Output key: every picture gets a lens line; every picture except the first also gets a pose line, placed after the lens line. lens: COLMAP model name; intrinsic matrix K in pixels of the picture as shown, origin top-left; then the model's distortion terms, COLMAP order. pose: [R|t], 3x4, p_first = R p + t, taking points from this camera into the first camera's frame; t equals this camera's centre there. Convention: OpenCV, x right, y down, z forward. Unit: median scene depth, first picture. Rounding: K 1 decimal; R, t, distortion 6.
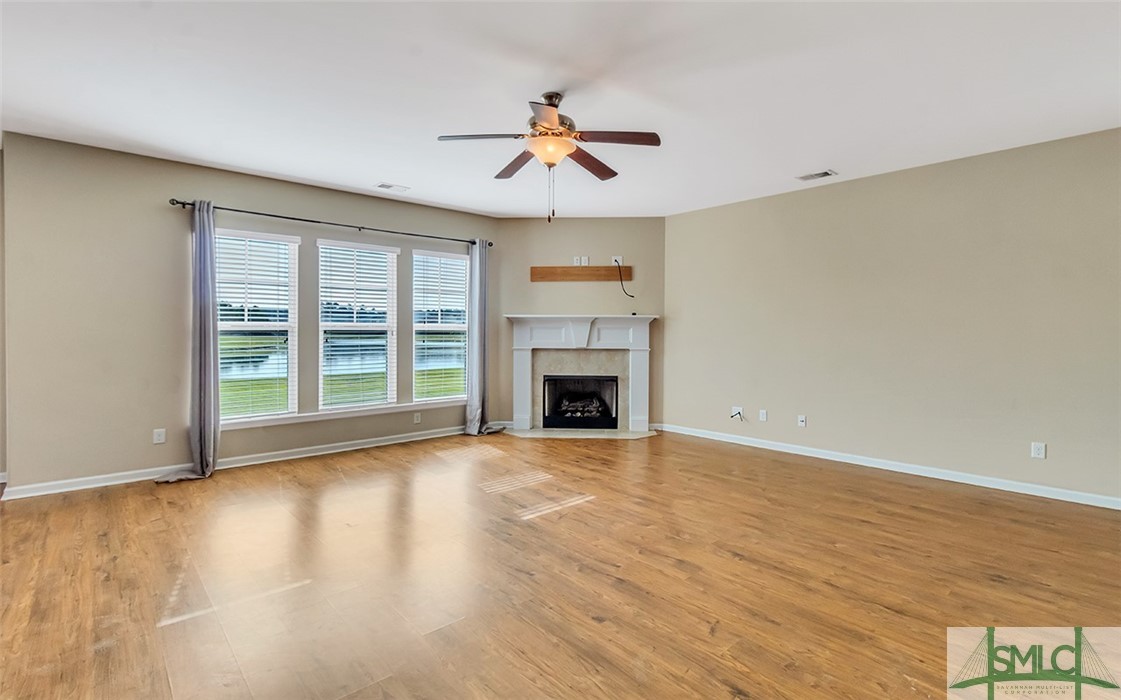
lens RADIAL K [[523.2, 0, 567.5], [0, 523.2, 338.1], [0, 0, 1]] dist [-0.000075, 0.000394]
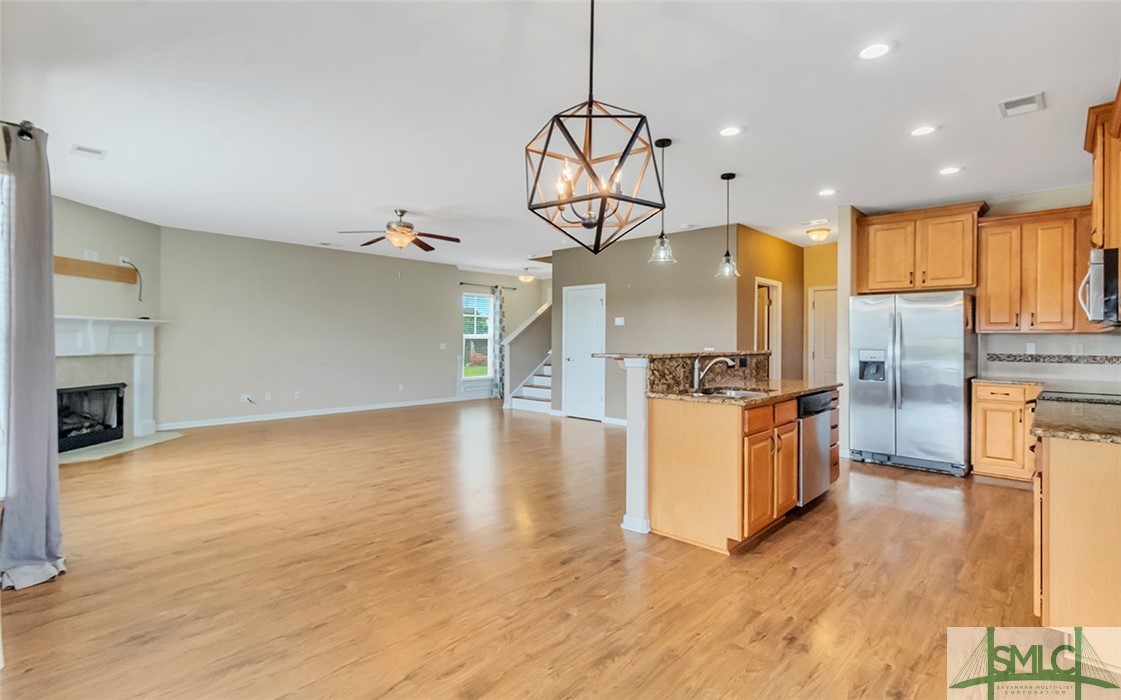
lens RADIAL K [[530.0, 0, 564.8], [0, 530.0, 338.2], [0, 0, 1]] dist [-0.001363, 0.000331]
pose [[-0.083180, -0.003371, 0.996529, -1.600598], [0.004386, 0.999983, 0.003749, -0.013262], [-0.996525, 0.004682, -0.083164, 0.479745]]
